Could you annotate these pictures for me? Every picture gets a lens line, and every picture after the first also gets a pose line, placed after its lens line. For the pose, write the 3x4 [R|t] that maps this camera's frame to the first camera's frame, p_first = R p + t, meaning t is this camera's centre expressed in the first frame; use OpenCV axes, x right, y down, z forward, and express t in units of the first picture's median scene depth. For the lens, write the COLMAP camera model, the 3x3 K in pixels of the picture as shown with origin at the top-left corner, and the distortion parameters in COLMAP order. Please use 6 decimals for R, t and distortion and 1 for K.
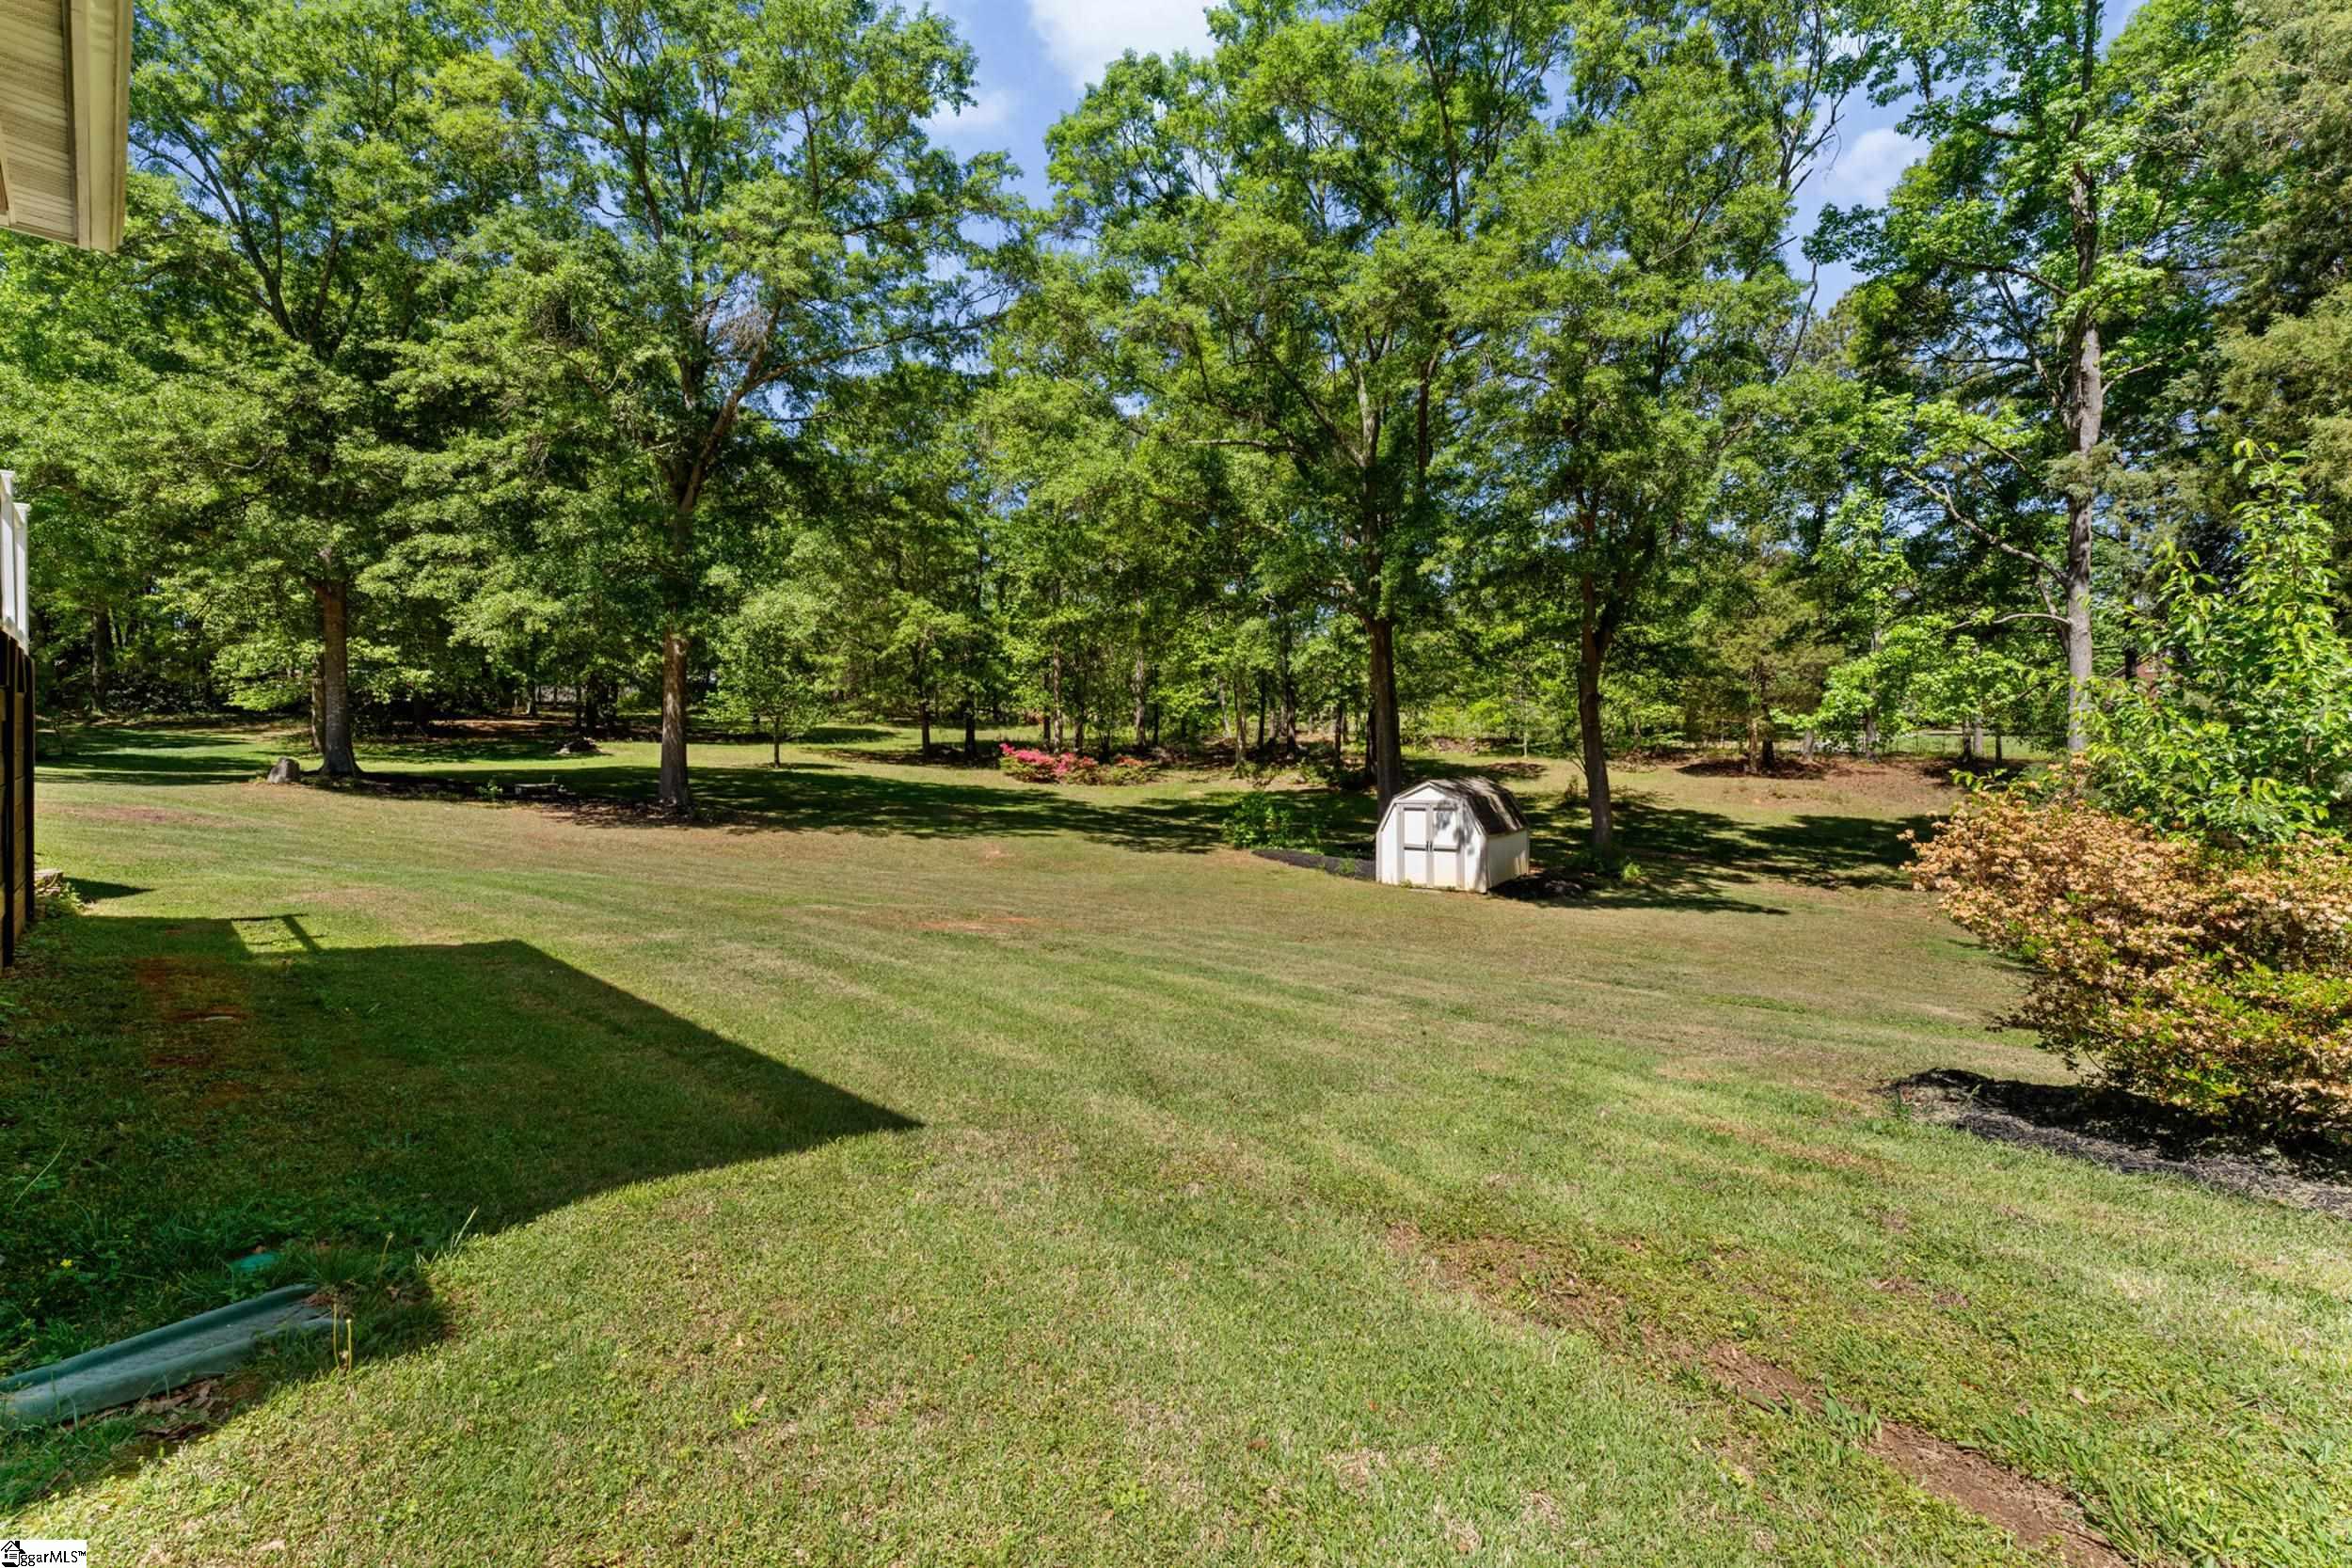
lens RADIAL K [[951.4, 0, 1191.8], [0, 951.4, 766.2], [0, 0, 1]] dist [-0.000738, -0.000021]
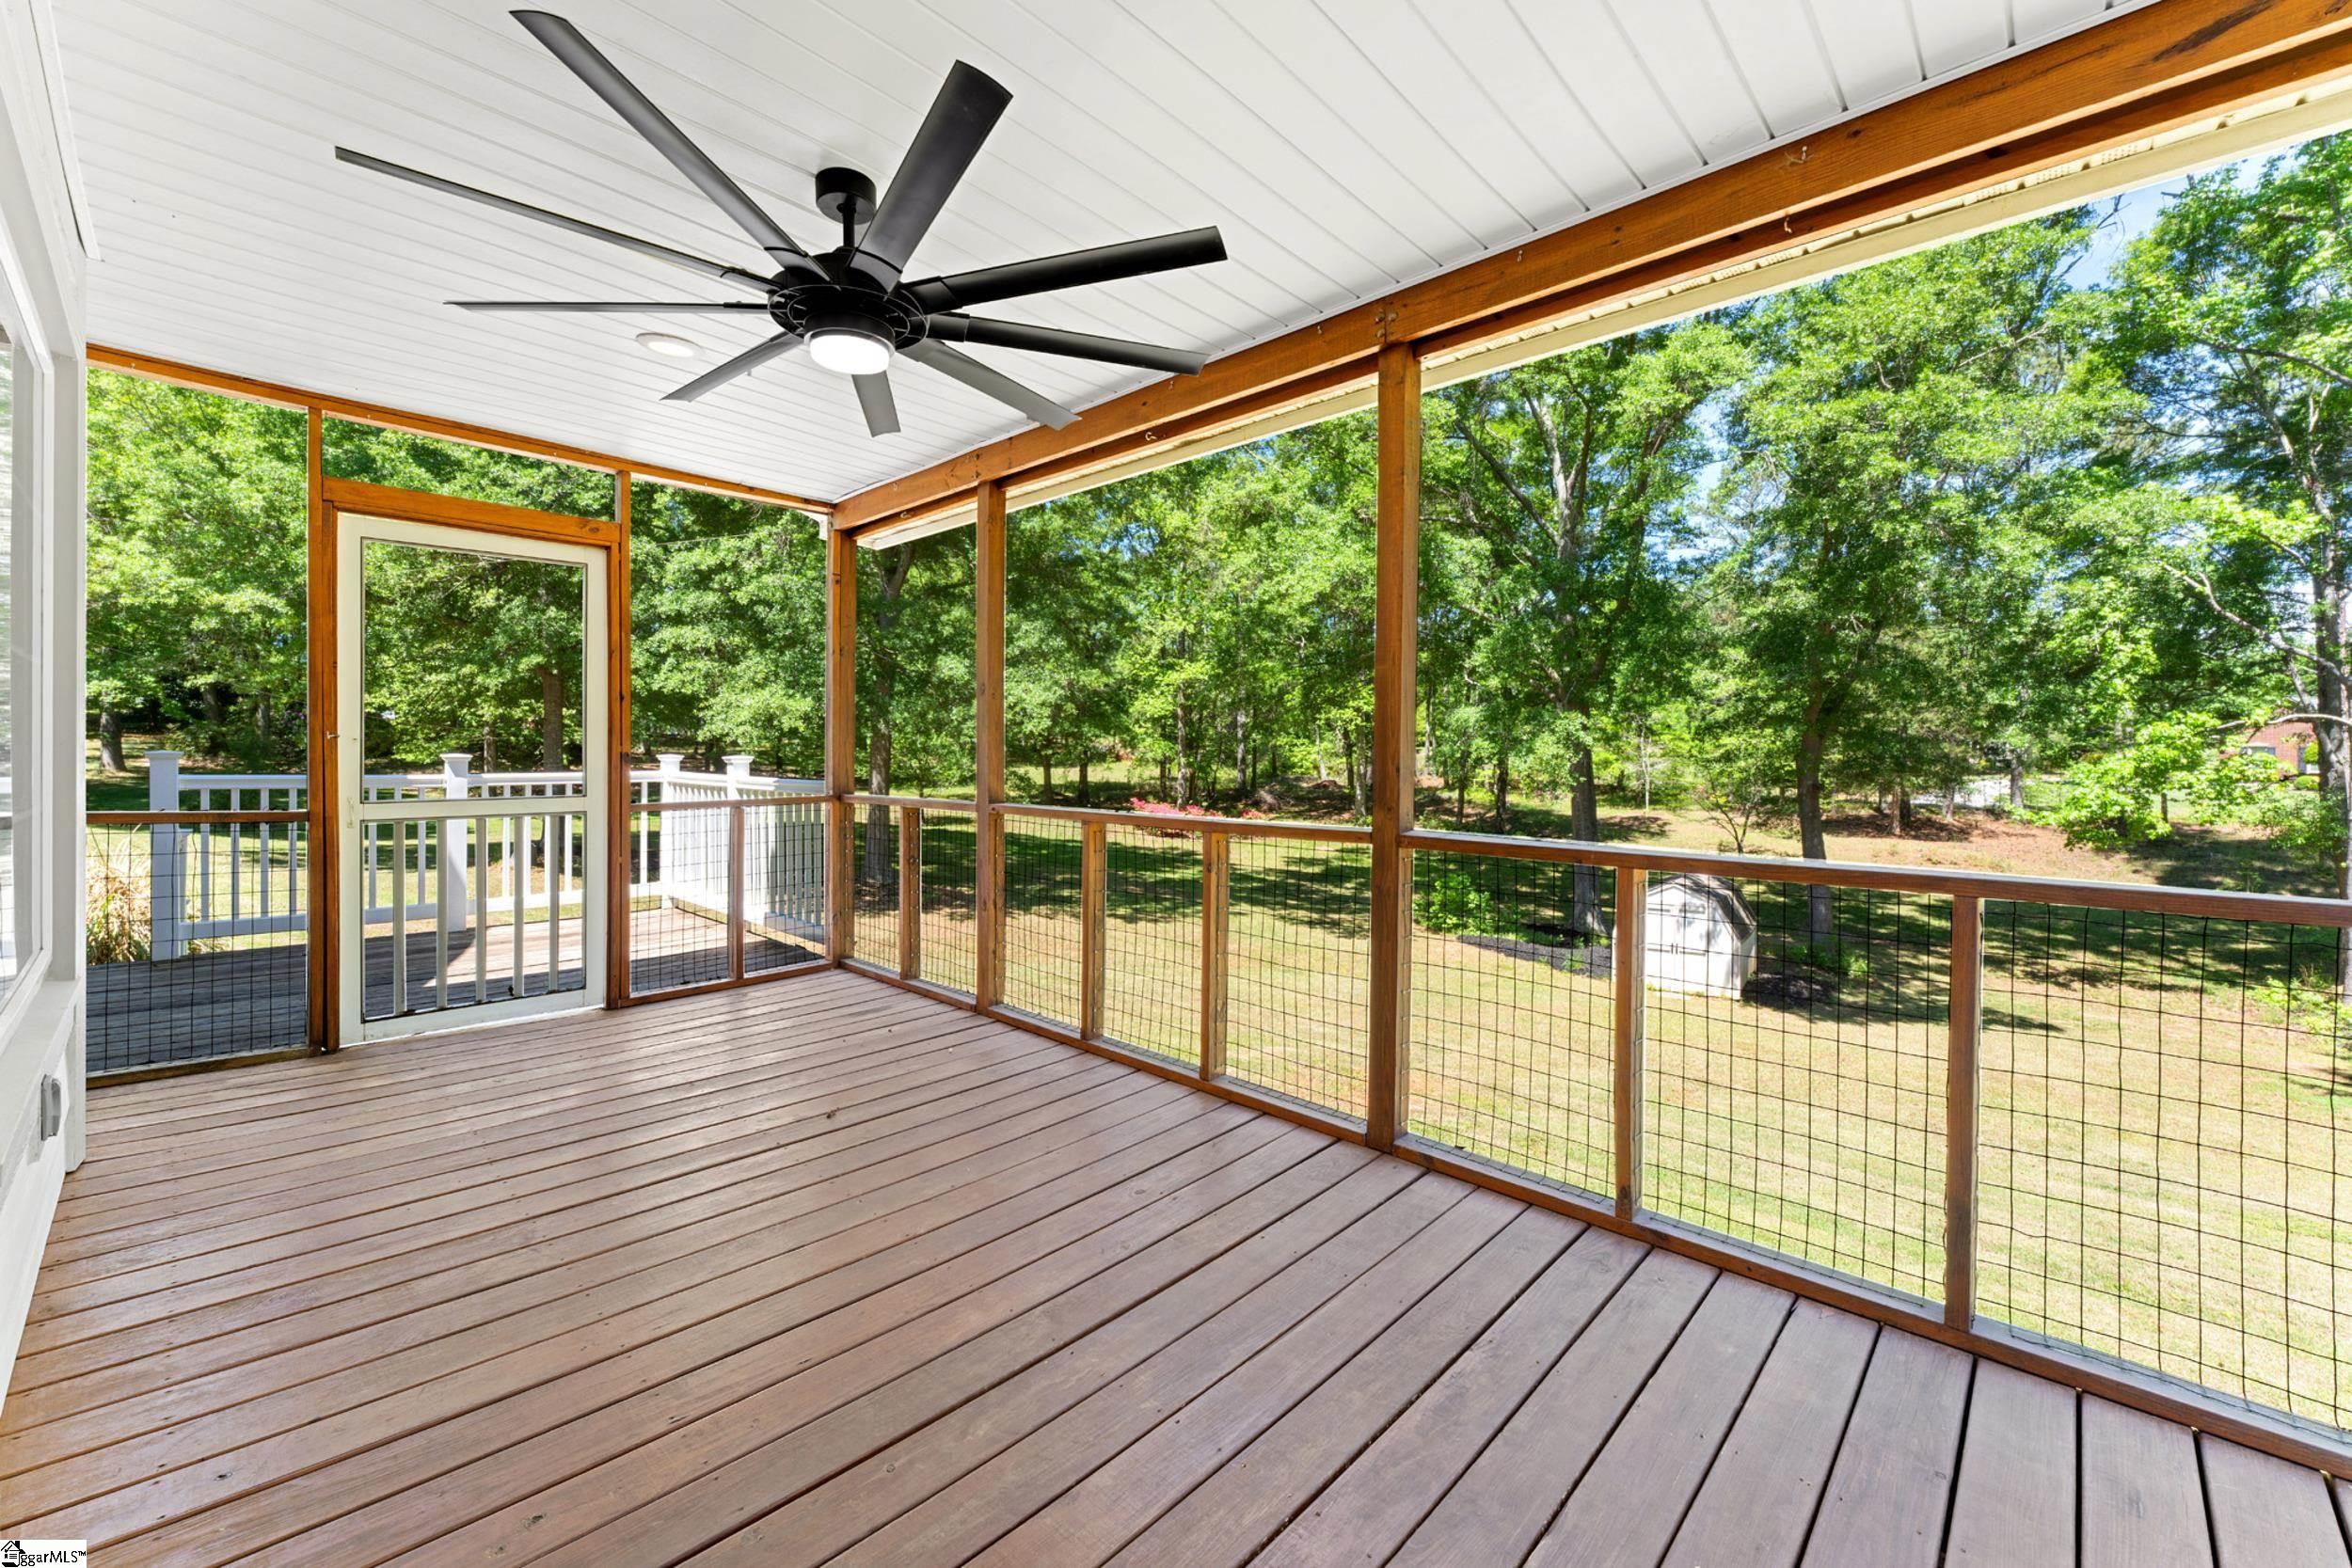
lens RADIAL K [[951.4, 0, 1156.1], [0, 951.4, 769.5], [0, 0, 1]] dist [-0.000738, -0.000021]
pose [[0.999619, 0.007097, -0.026687, -0.256719], [-0.007088, 0.999975, 0.000444, -0.095446], [0.026689, -0.000254, 0.999644, 0.003289]]
